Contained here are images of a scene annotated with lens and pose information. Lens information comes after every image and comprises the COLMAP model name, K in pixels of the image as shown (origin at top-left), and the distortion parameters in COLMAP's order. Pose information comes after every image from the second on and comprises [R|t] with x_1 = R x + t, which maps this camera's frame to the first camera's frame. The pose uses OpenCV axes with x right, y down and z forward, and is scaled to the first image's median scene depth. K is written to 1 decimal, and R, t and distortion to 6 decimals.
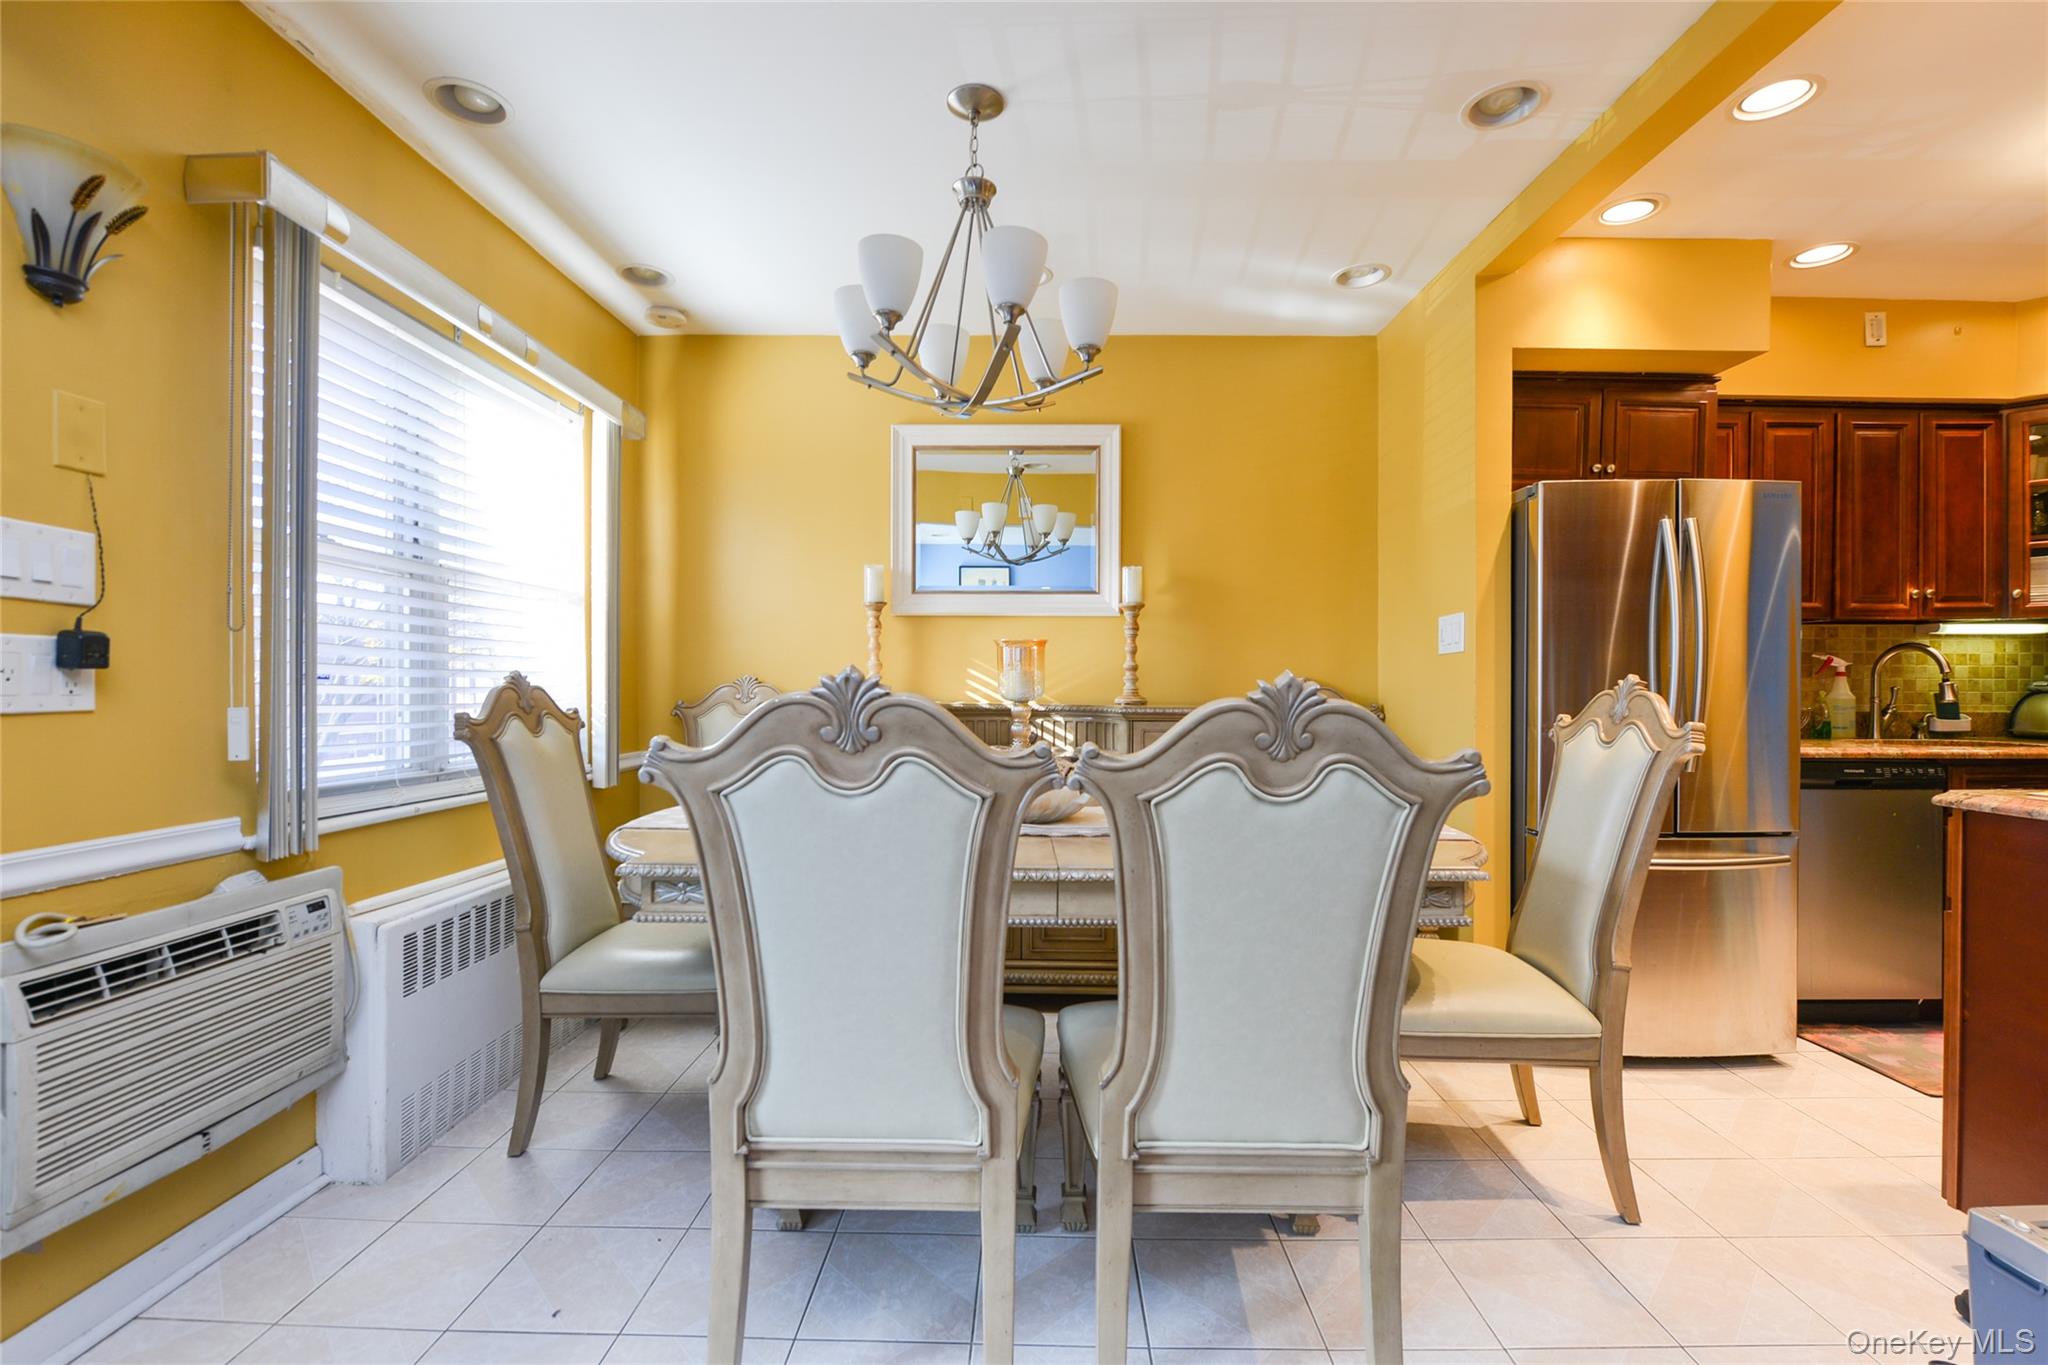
lens RADIAL K [[884.6, 0, 1035.3], [0, 884.6, 687.8], [0, 0, 1]] dist [-0.010146, -0.001420]
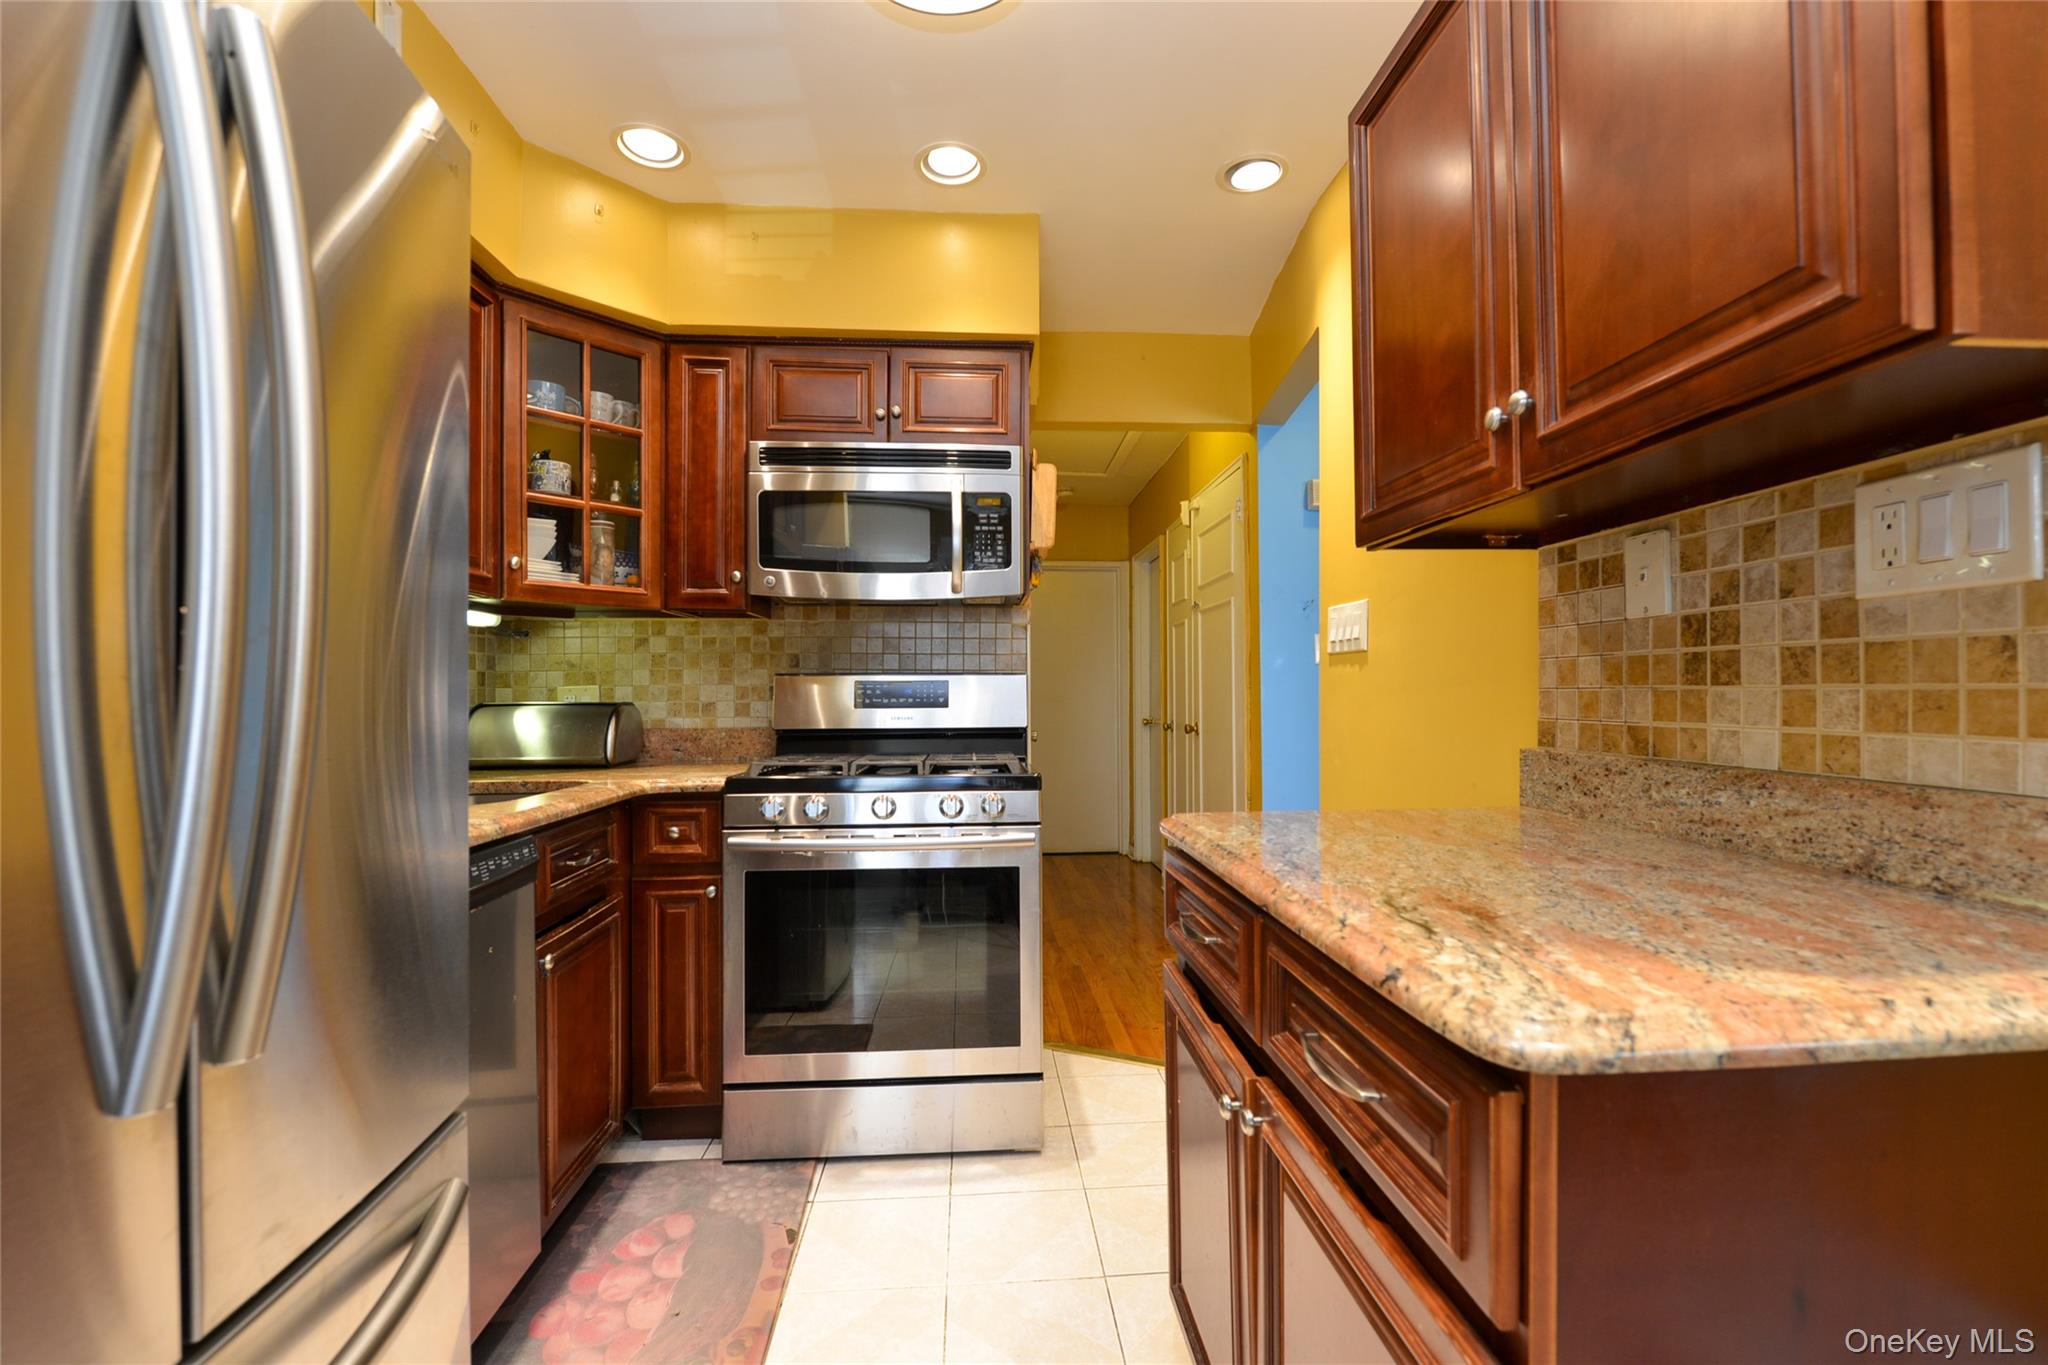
lens RADIAL K [[884.6, 0, 1035.3], [0, 884.6, 687.8], [0, 0, 1]] dist [-0.010146, -0.001420]
pose [[-0.091173, 0.004046, 0.995827, 0.399404], [0.007932, 0.999963, -0.003337, -0.003830], [-0.995803, 0.007595, -0.091202, 0.659011]]
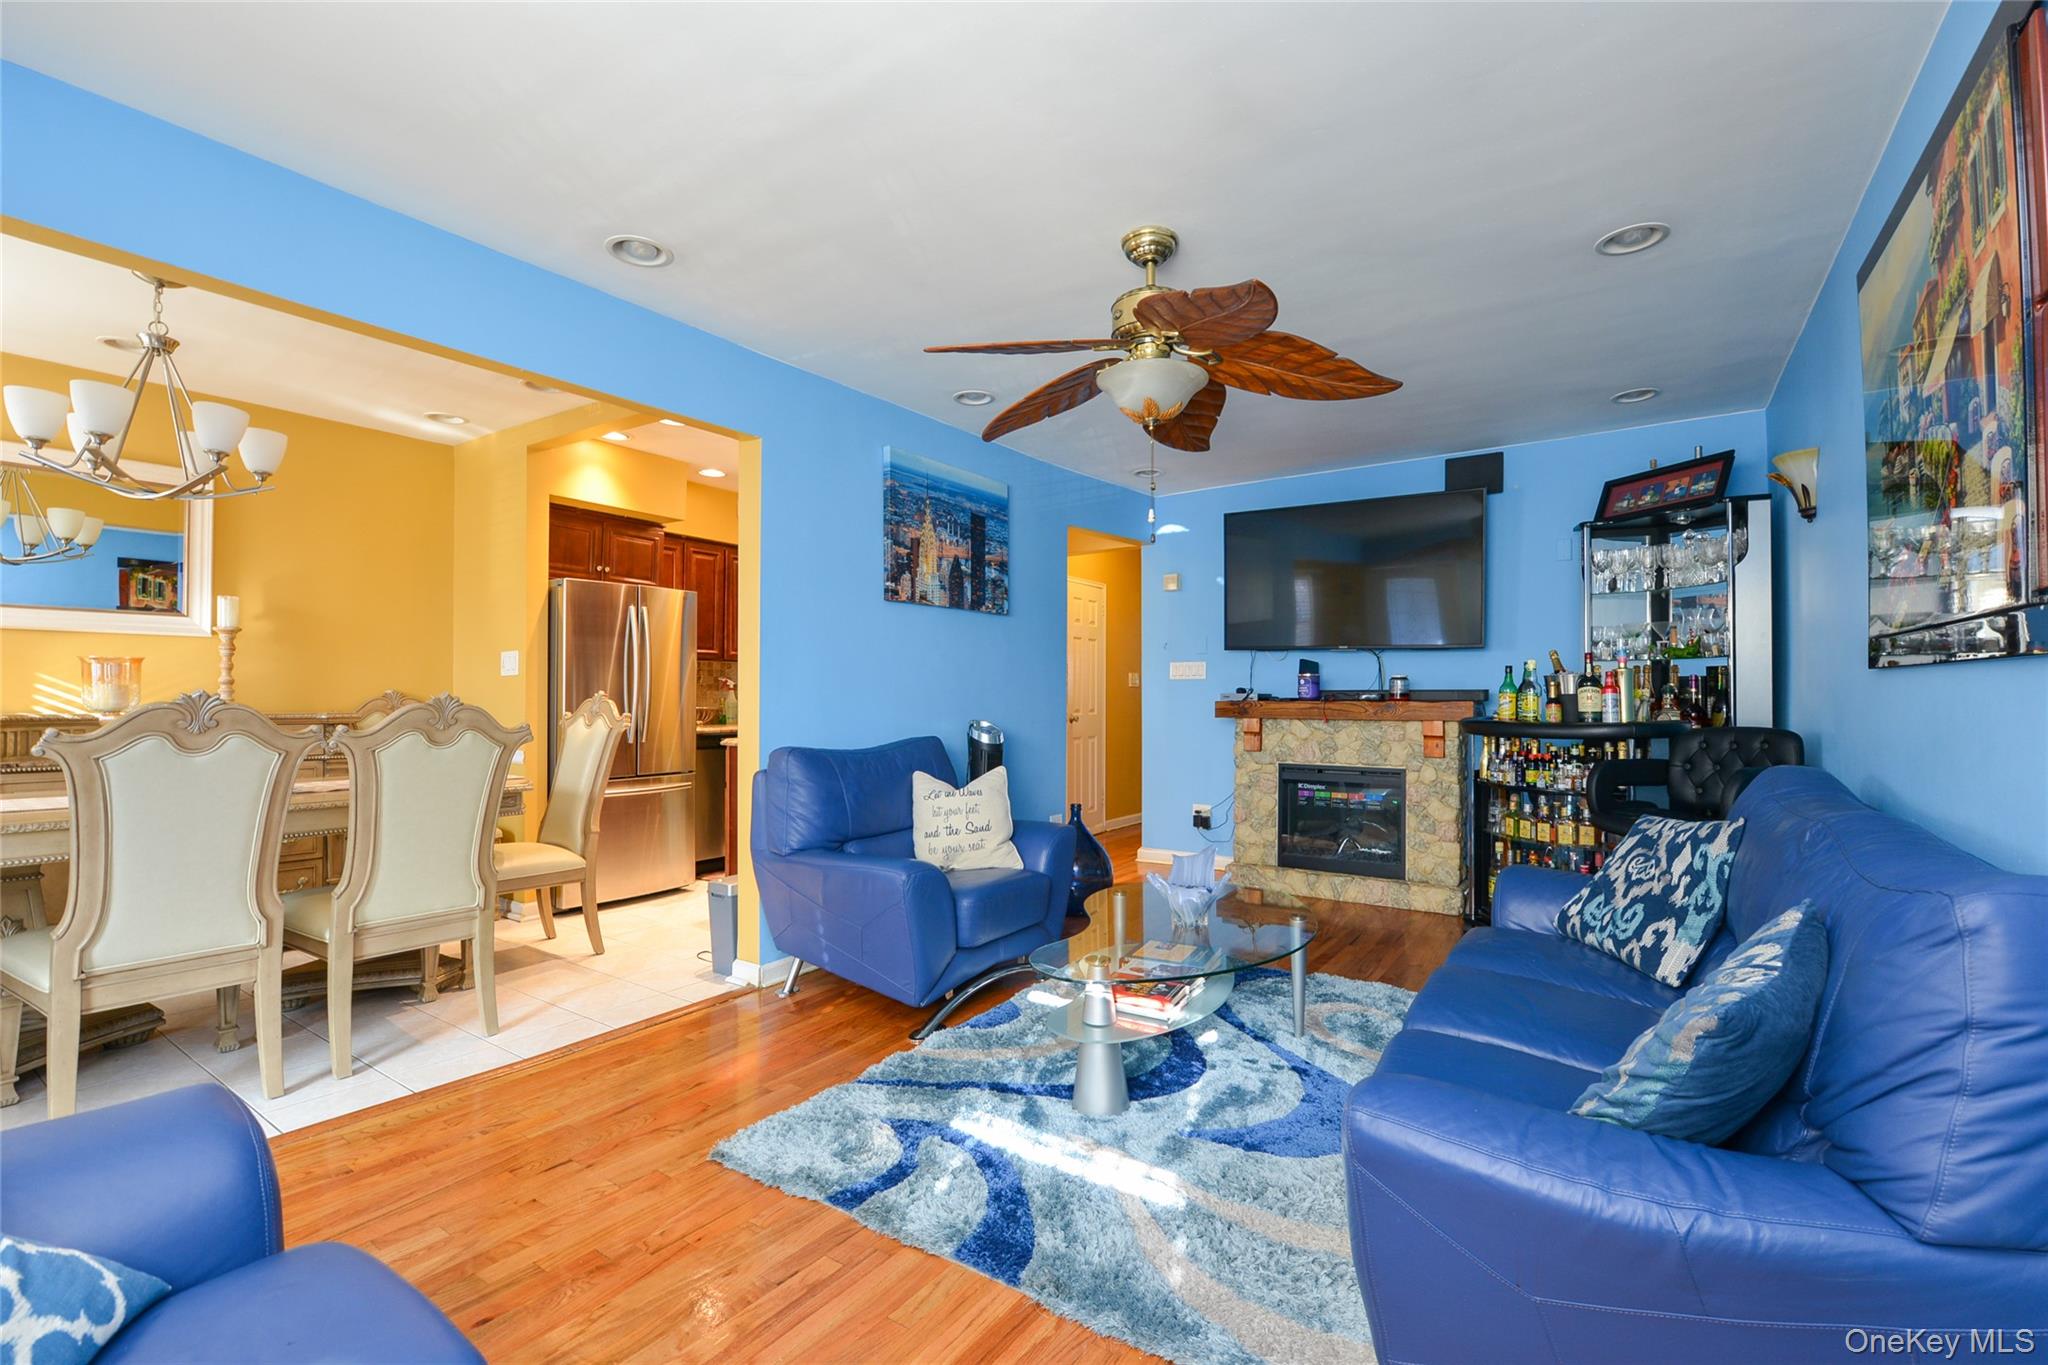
lens RADIAL K [[884.6, 0, 1035.3], [0, 884.6, 687.8], [0, 0, 1]] dist [-0.010146, -0.001420]
pose [[0.548753, 0.004831, 0.835971, -0.305097], [0.002696, 0.999968, -0.007548, -0.003136], [-0.835980, 0.006396, 0.548722, -0.601169]]
